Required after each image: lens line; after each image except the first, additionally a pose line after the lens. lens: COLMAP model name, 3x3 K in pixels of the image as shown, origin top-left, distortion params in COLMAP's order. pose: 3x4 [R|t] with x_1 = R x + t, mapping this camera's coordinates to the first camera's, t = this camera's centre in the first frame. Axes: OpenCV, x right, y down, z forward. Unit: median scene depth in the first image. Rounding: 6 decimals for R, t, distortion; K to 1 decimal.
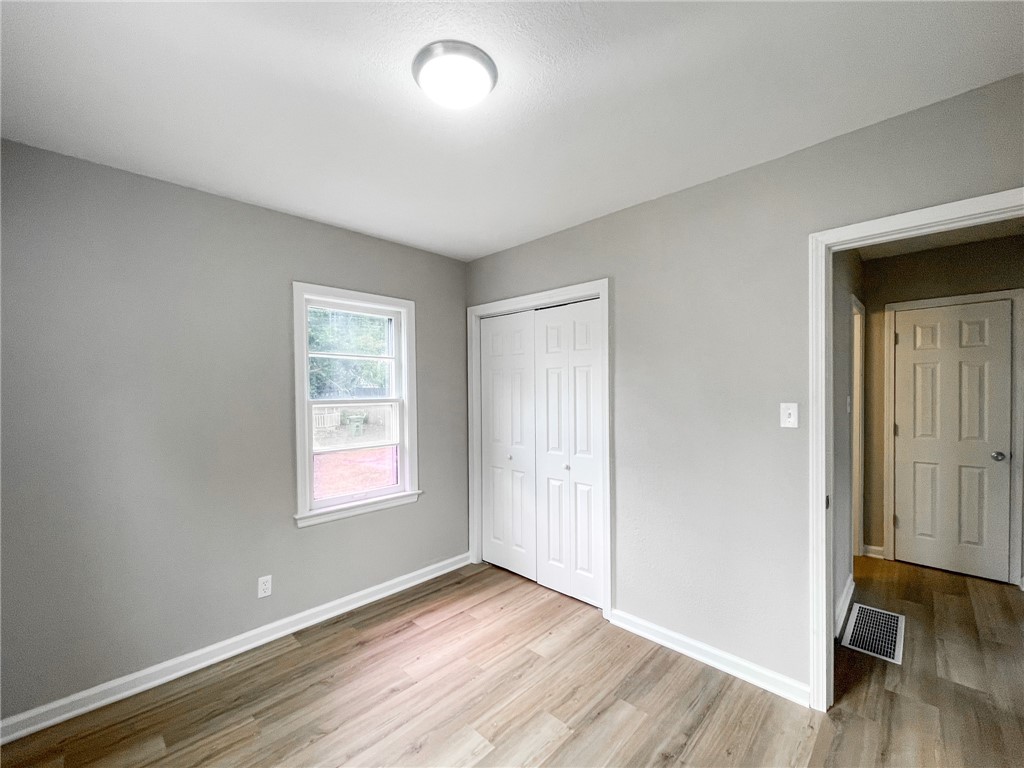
lens RADIAL K [[423.8, 0, 508.7], [0, 423.8, 392.1], [0, 0, 1]] dist [-0.001184, 0.000301]
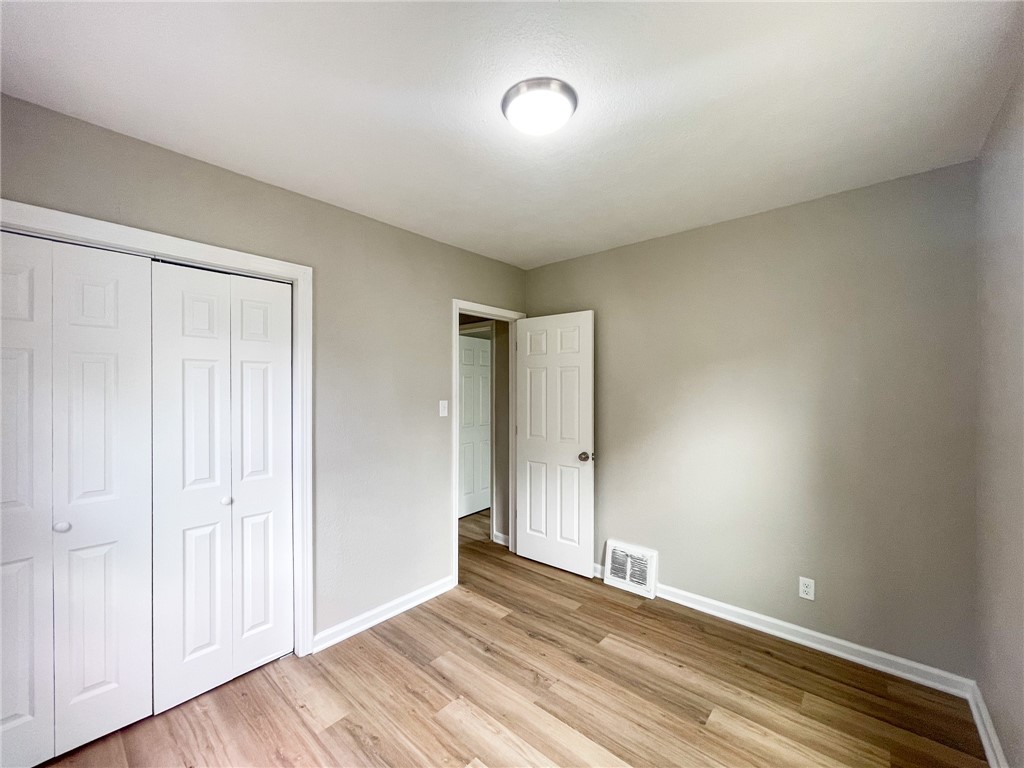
lens RADIAL K [[407.4, 0, 506.2], [0, 407.4, 388.3], [0, 0, 1]] dist [-0.001398, 0.000104]
pose [[-0.042514, 0.013876, 0.999000, -0.759190], [0.012247, 0.999836, -0.013367, 0.003402], [-0.999021, 0.011667, -0.042677, 0.743664]]
